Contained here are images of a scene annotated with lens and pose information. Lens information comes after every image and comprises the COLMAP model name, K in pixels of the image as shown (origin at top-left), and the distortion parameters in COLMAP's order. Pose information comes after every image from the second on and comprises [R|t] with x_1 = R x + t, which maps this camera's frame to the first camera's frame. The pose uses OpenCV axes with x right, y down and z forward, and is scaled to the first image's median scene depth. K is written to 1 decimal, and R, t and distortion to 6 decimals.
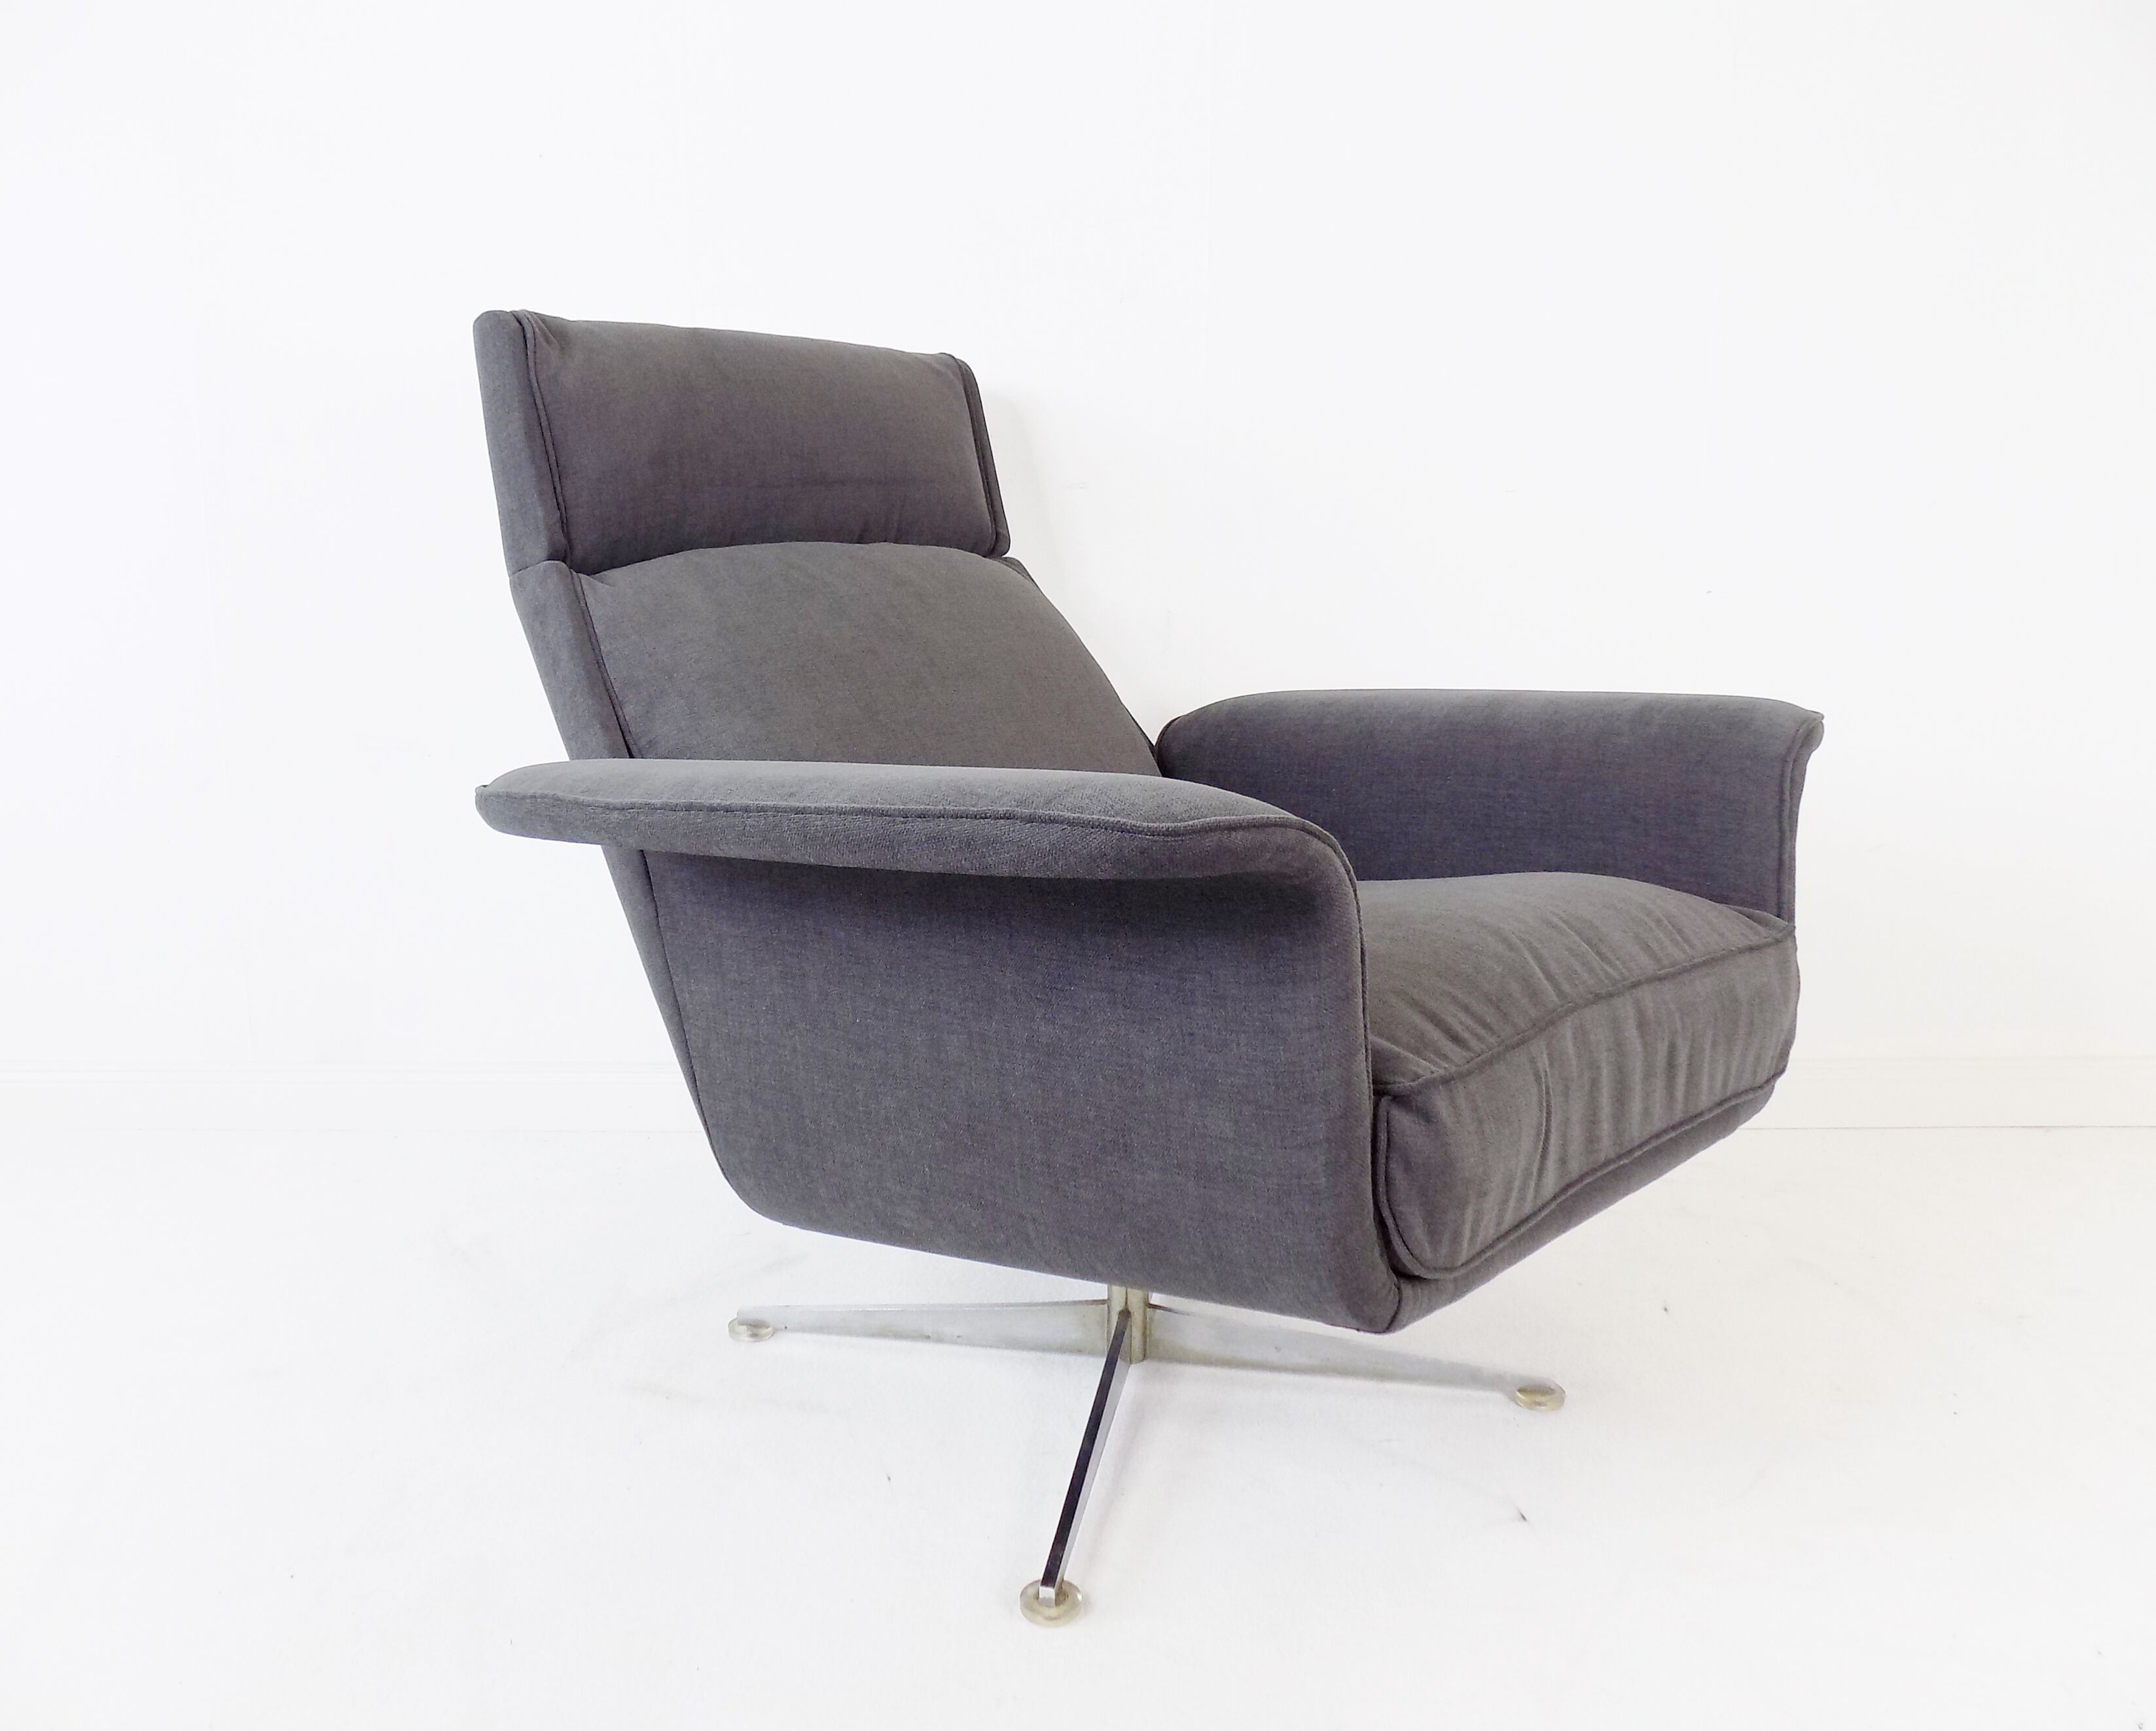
lens RADIAL K [[1662.1, 0, 1075.4], [0, 1662.1, 843.4], [0, 0, 1]] dist [-0.062714, 0.038215]
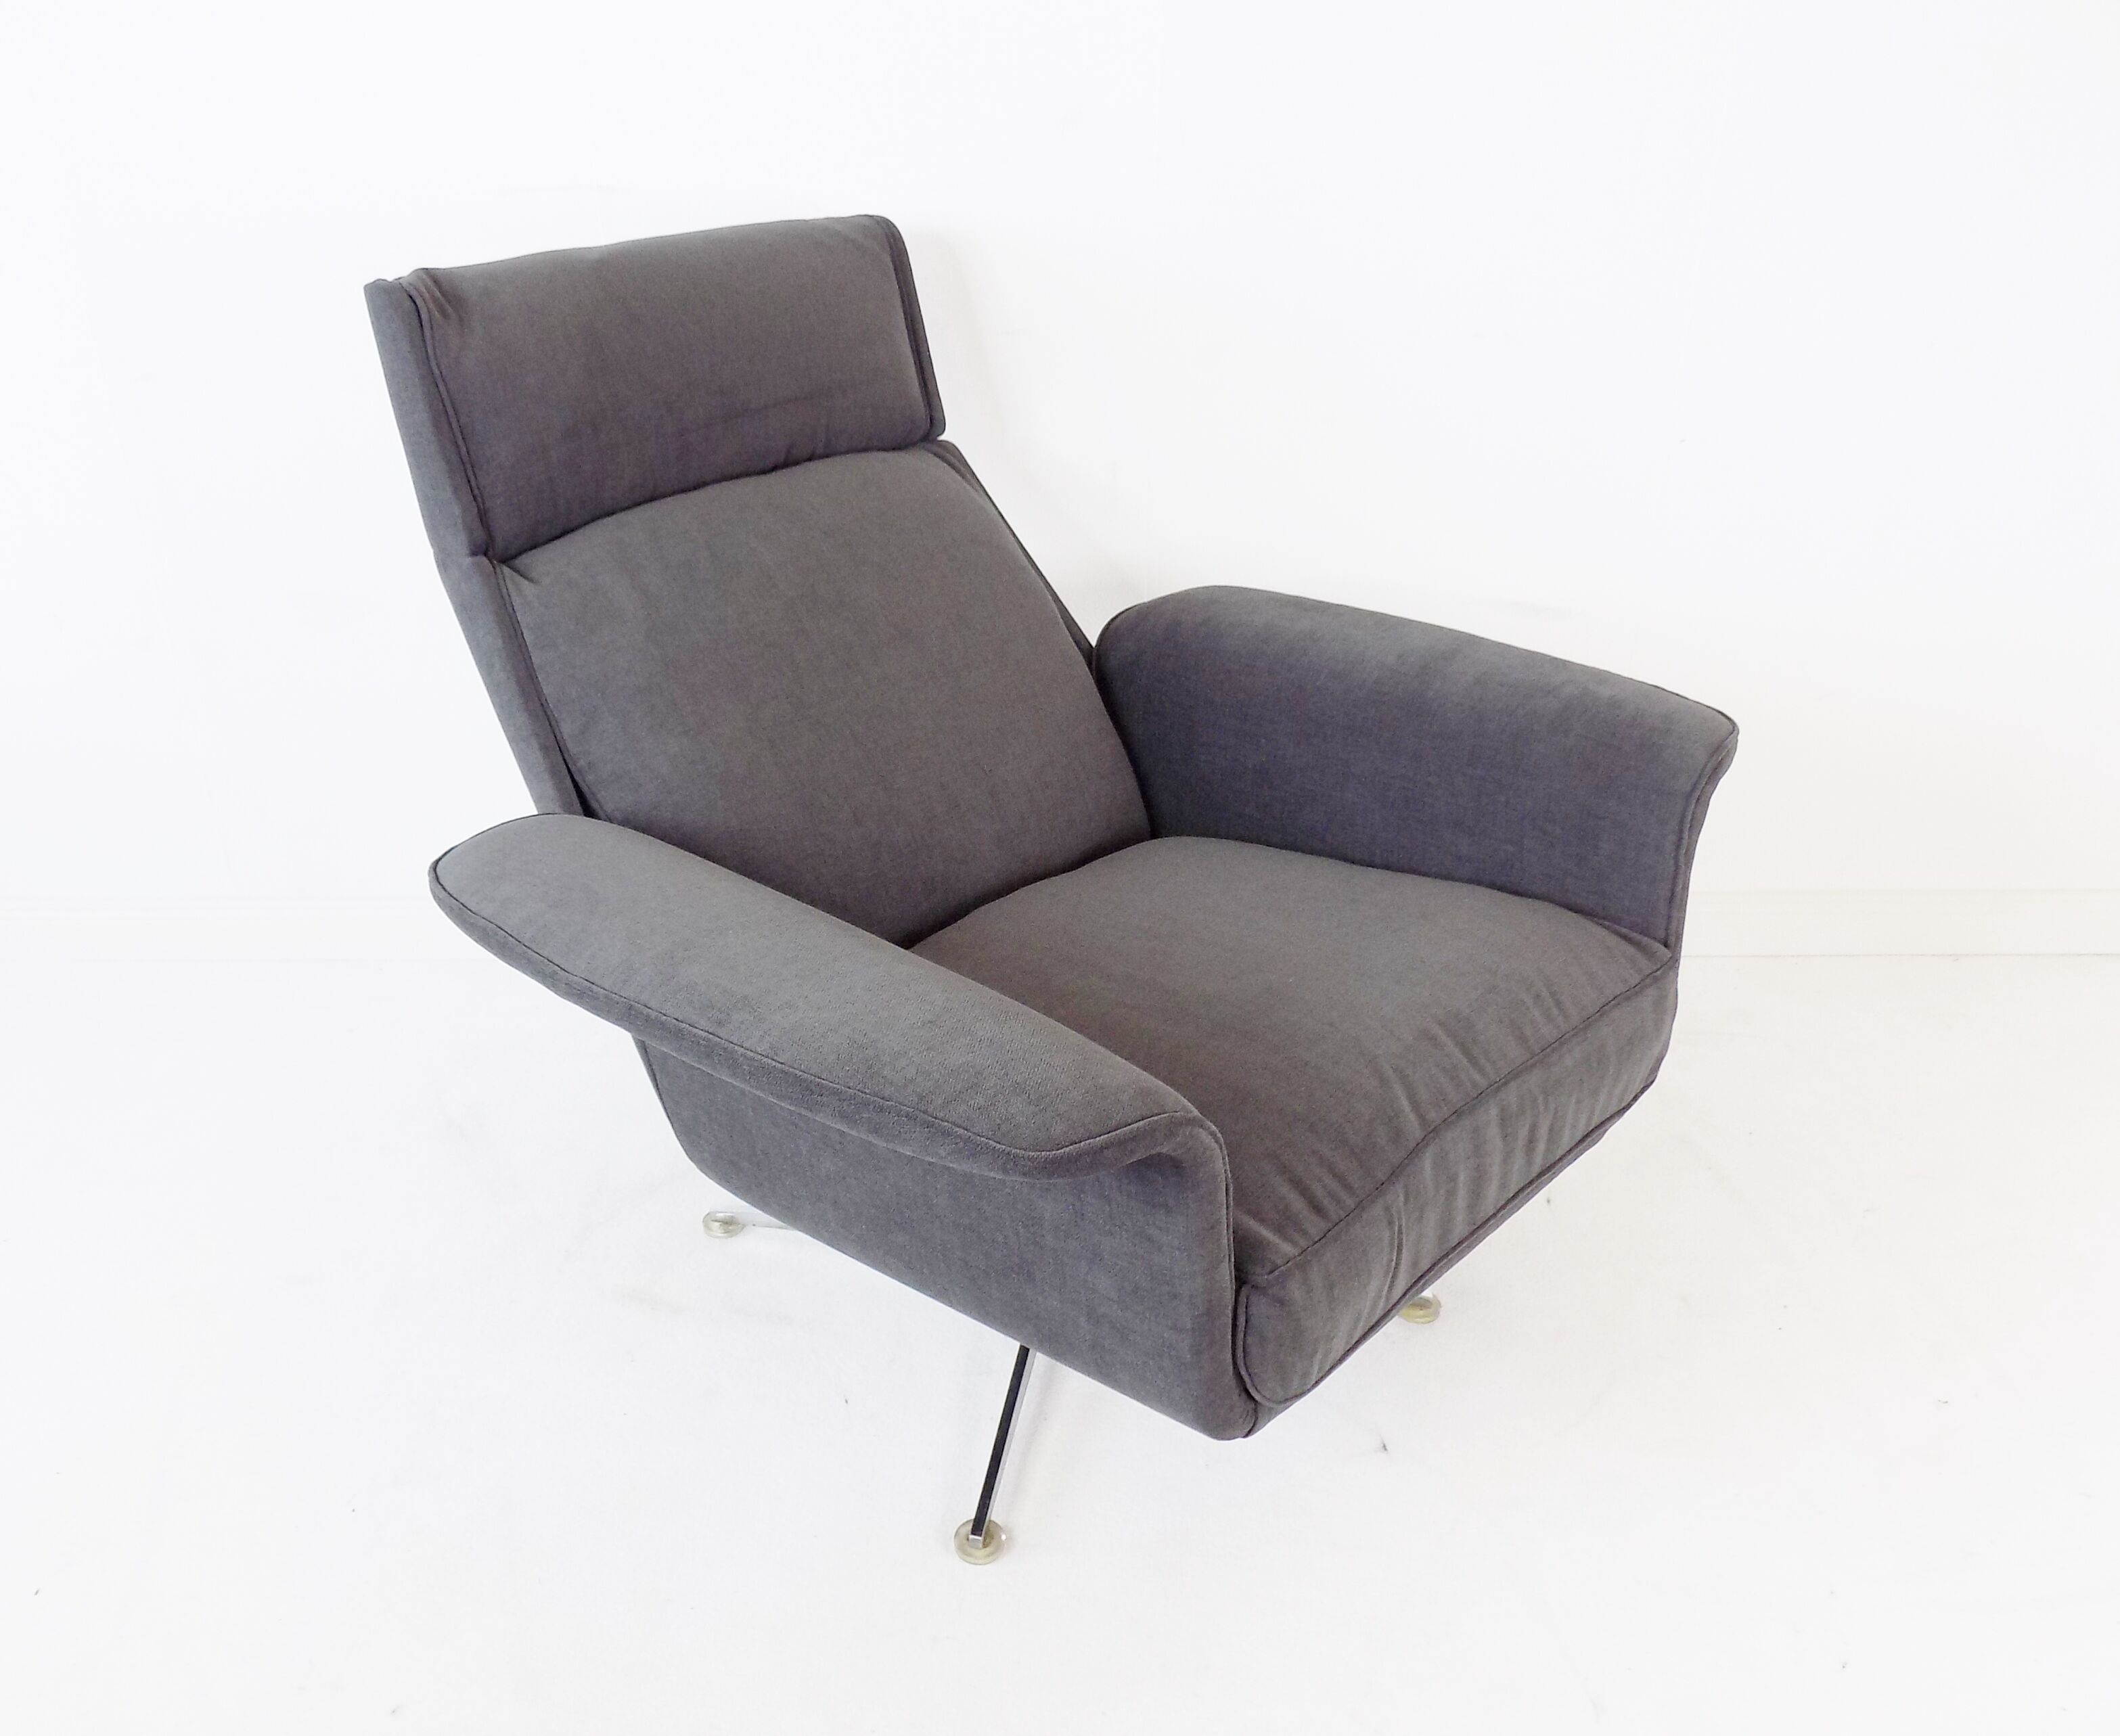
lens RADIAL K [[1739.9, 0, 1046.1], [0, 1739.9, 871.4], [0, 0, 1]] dist [-0.054021, -0.014297]
pose [[0.999913, -0.001077, -0.013127, 0.047700], [0.005201, 0.947964, 0.318335, -0.385238], [0.012101, -0.318376, 0.947887, -0.046736]]
